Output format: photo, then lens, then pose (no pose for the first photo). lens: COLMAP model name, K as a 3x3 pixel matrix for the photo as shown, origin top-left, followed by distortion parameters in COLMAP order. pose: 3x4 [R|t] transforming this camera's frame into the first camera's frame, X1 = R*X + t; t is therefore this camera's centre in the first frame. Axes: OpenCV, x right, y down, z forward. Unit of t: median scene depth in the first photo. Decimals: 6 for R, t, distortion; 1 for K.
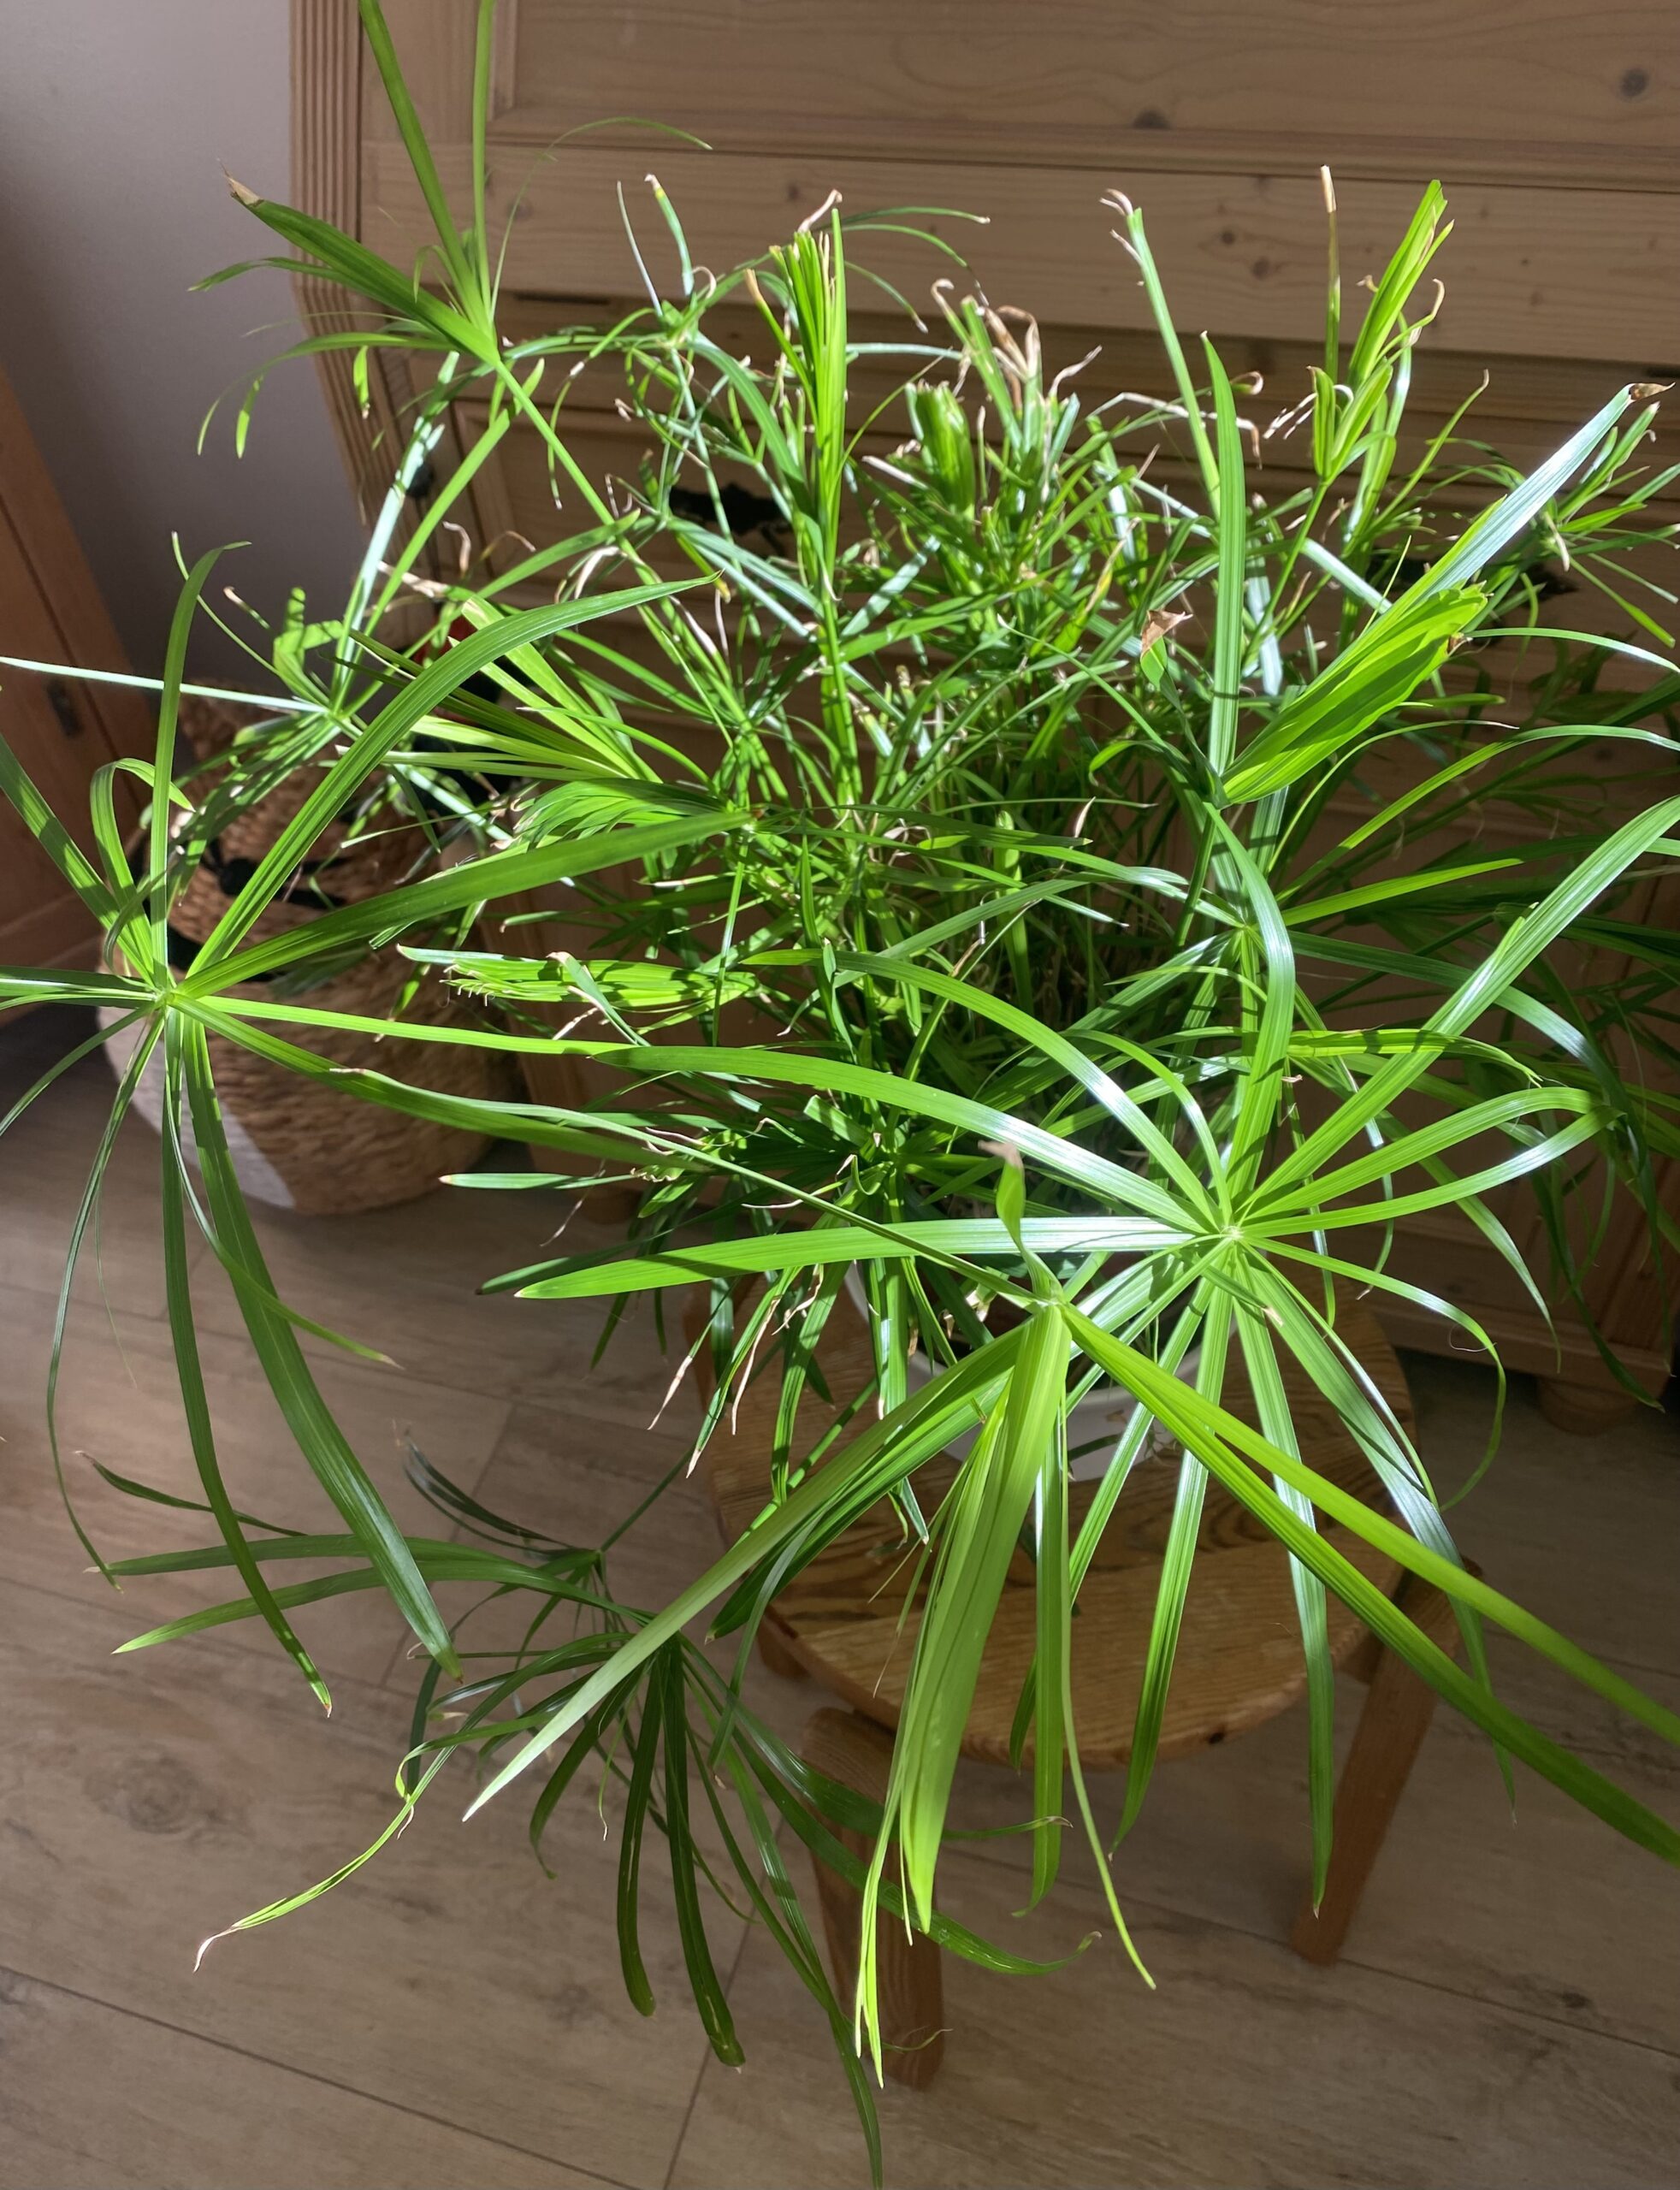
lens RADIAL K [[1773.5, 0, 840.8], [0, 1773.5, 1101.0], [0, 0, 1]] dist [-0.007464, -0.006972]
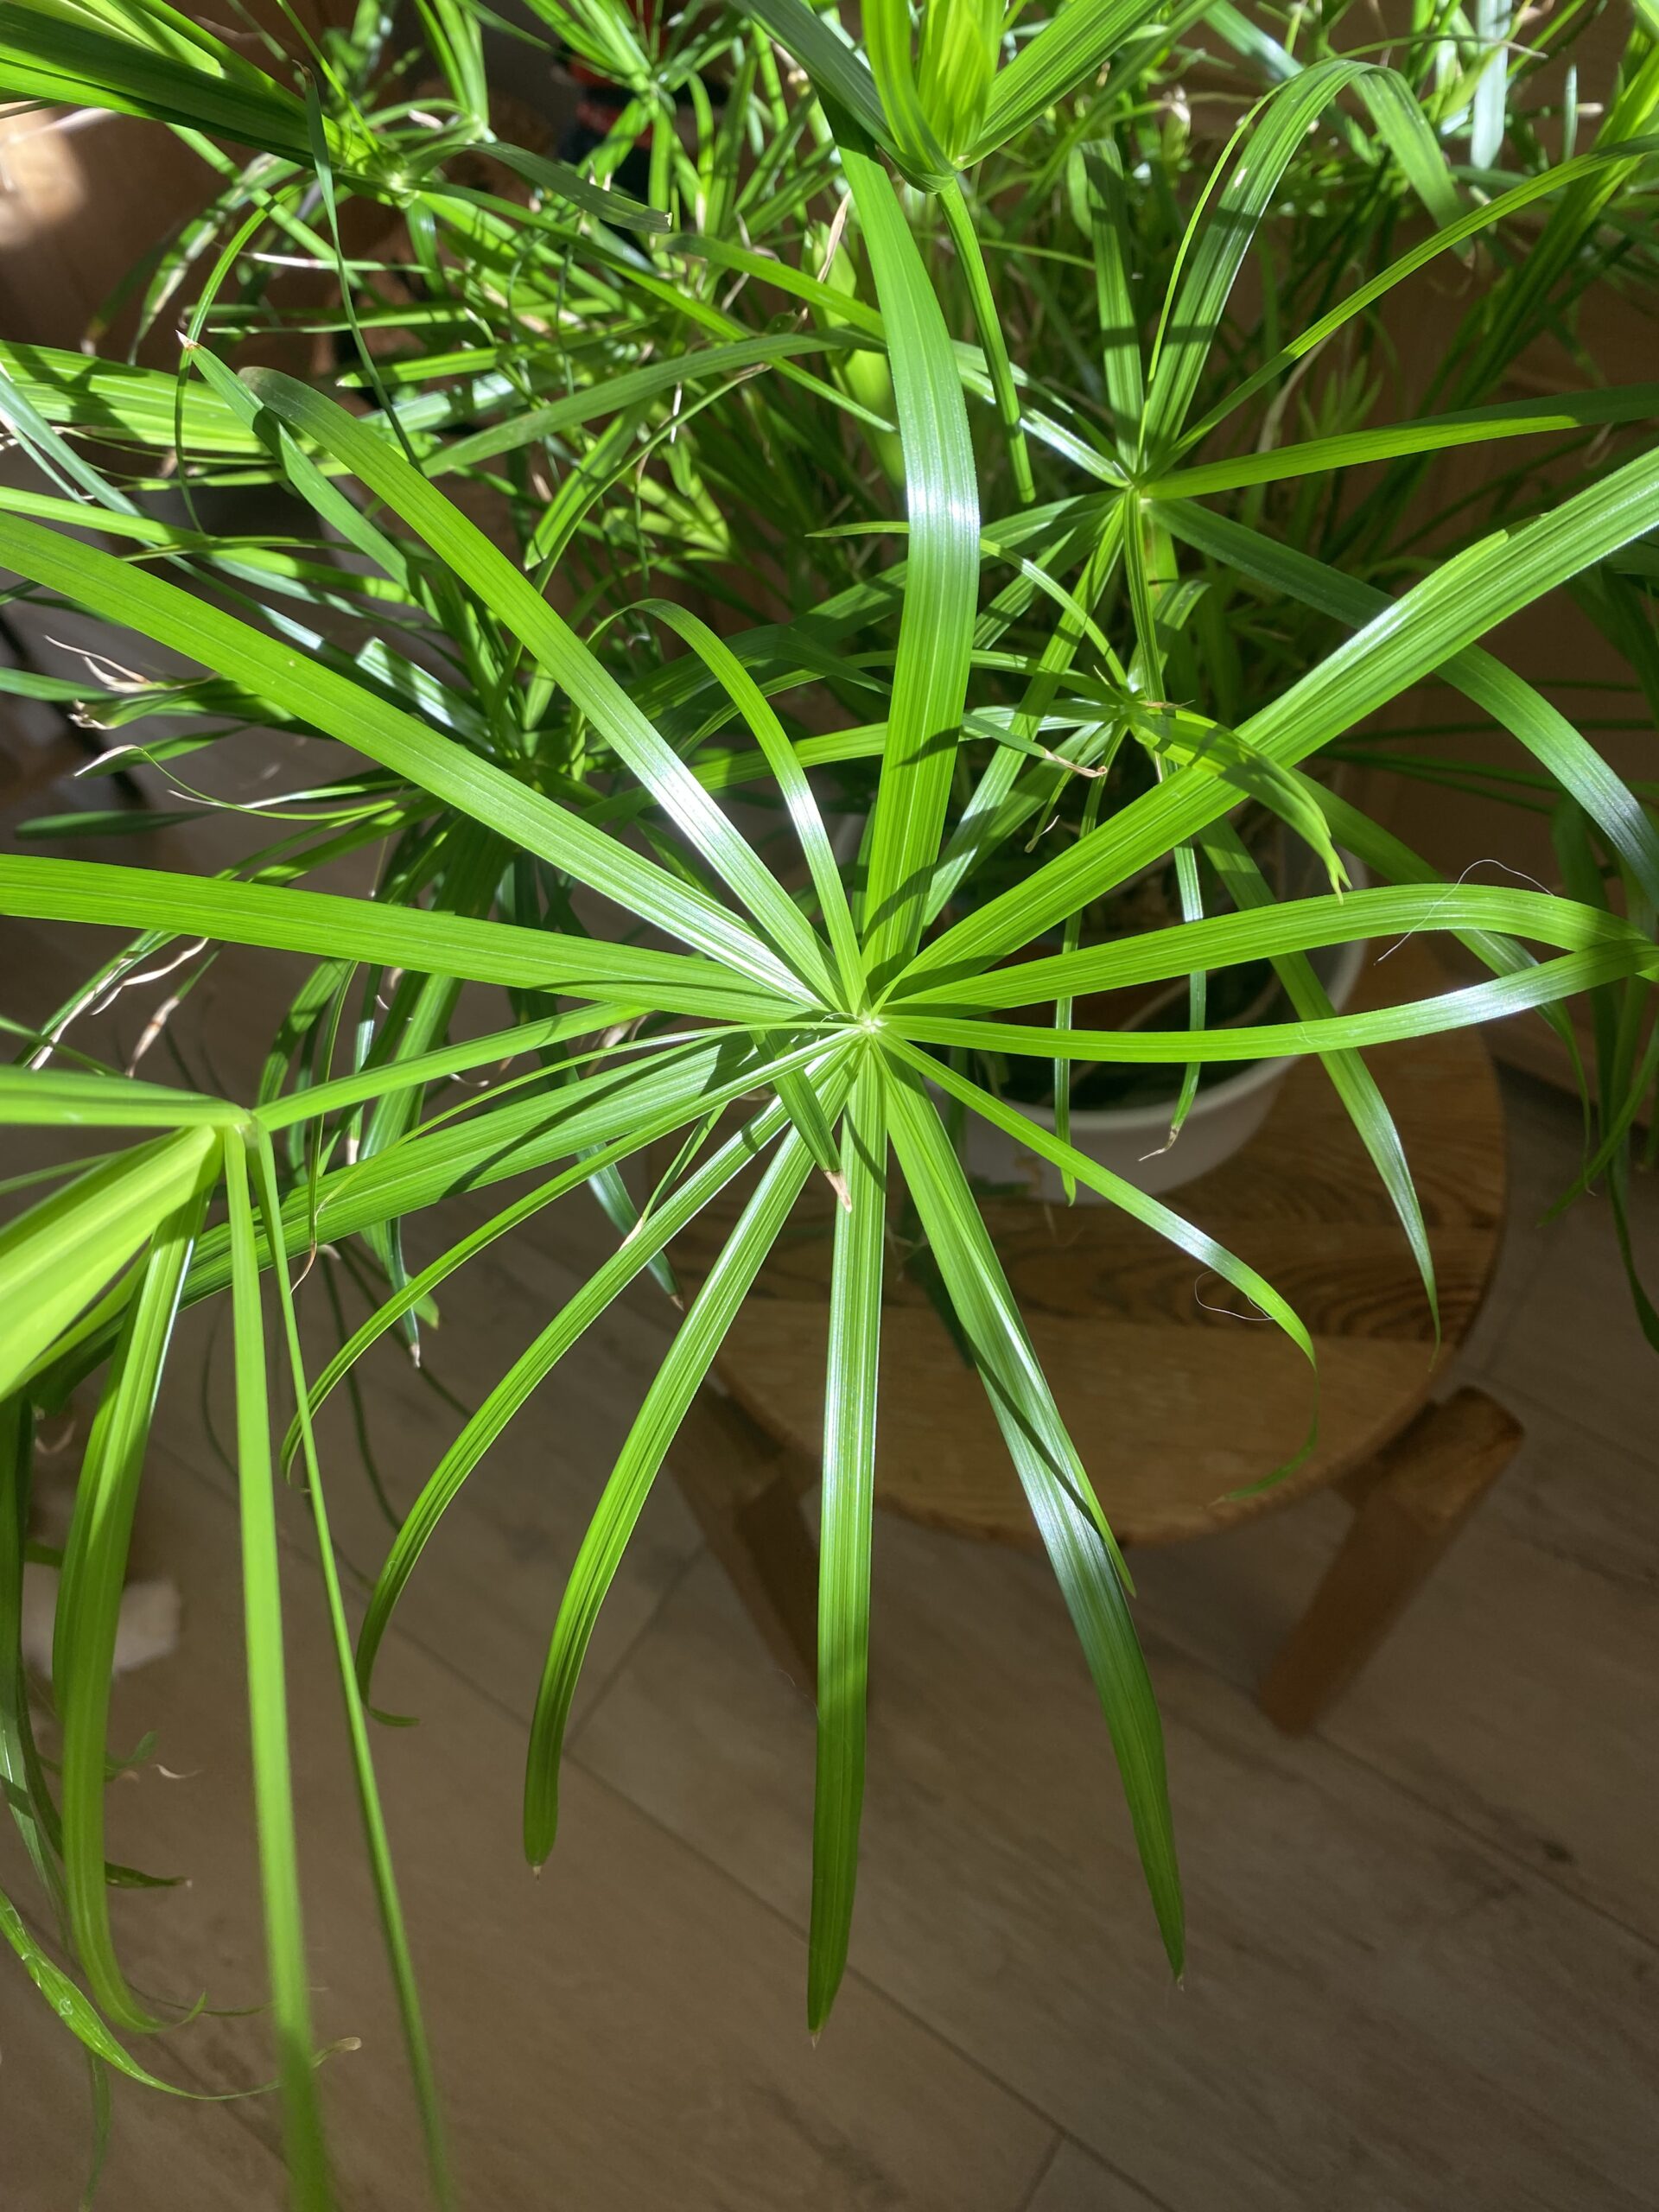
lens RADIAL K [[1717.1, 0, 827.6], [0, 1717.1, 1068.3], [0, 0, 1]] dist [0.009163, -0.001308]
pose [[0.961336, 0.230090, -0.151301, 0.260824], [-0.190707, 0.952615, 0.236969, -0.033180], [0.198656, -0.198953, 0.959663, 0.418993]]
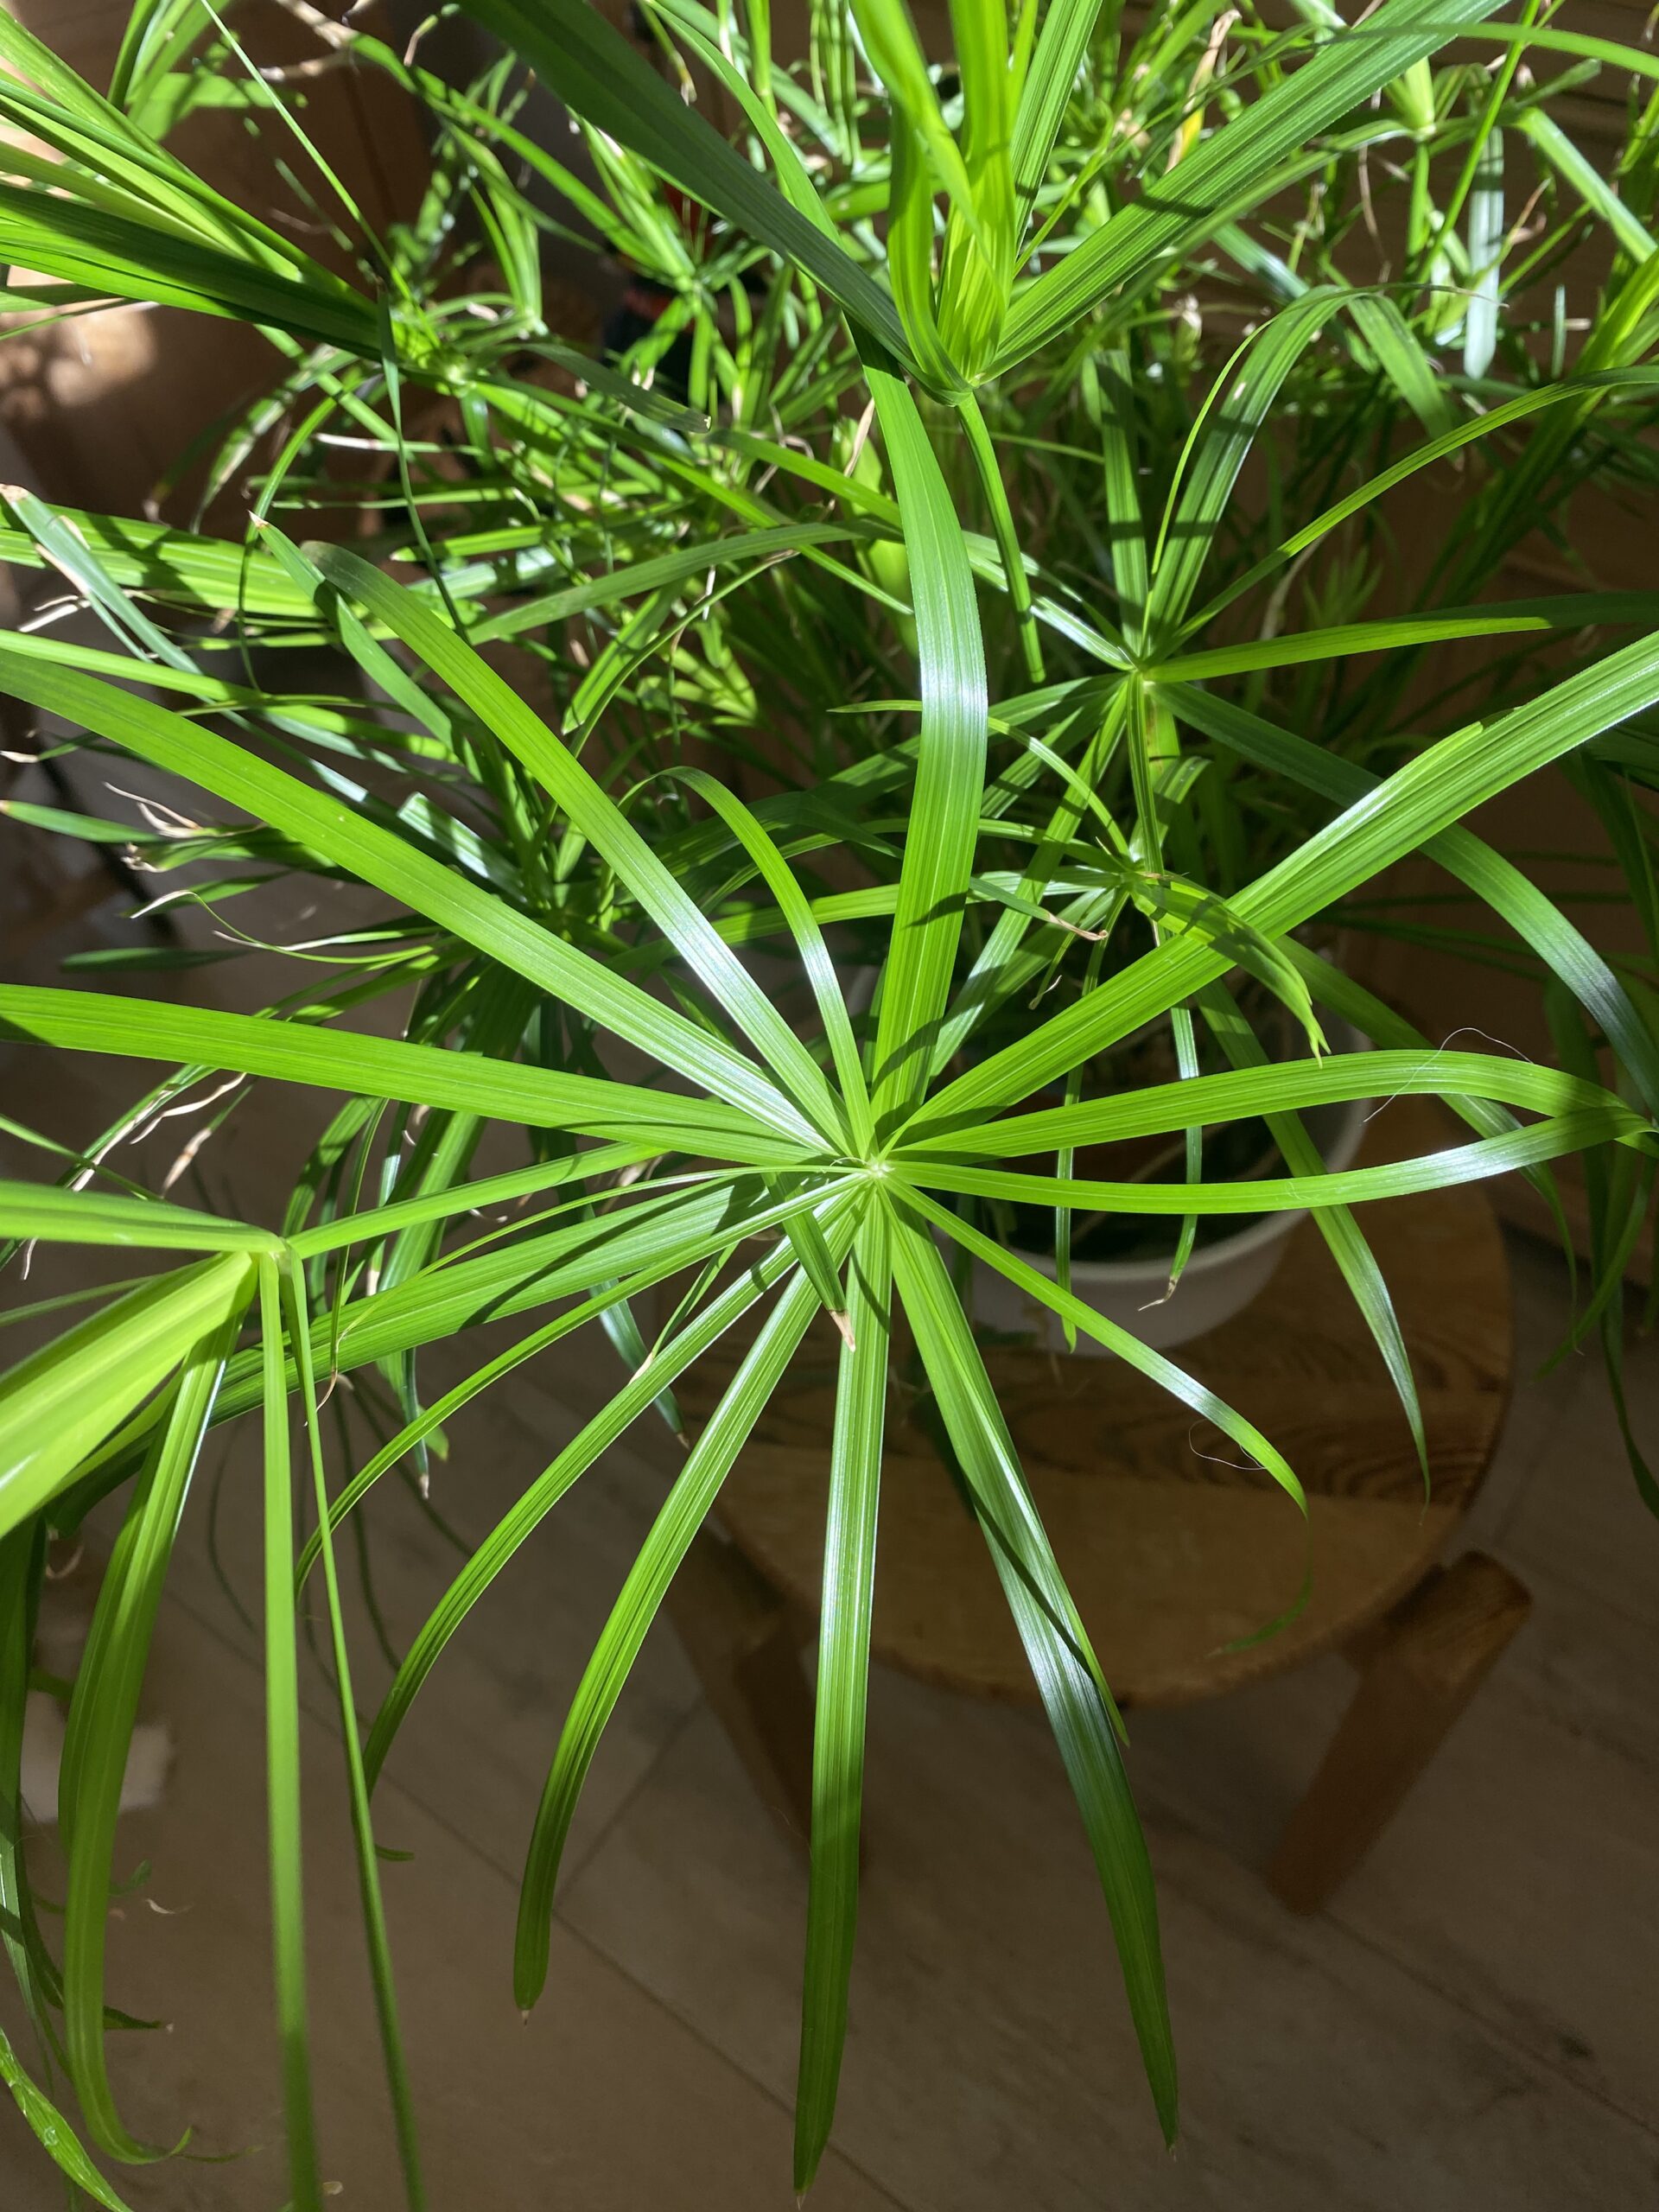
lens RADIAL K [[1707.5, 0, 824.7], [0, 1707.5, 1051.0], [0, 0, 1]] dist [0.067502, -0.137169]
pose [[0.954104, 0.237127, -0.182913, 0.265114], [-0.211772, 0.966081, 0.147781, -0.037426], [0.211752, -0.102262, 0.971959, 0.400062]]
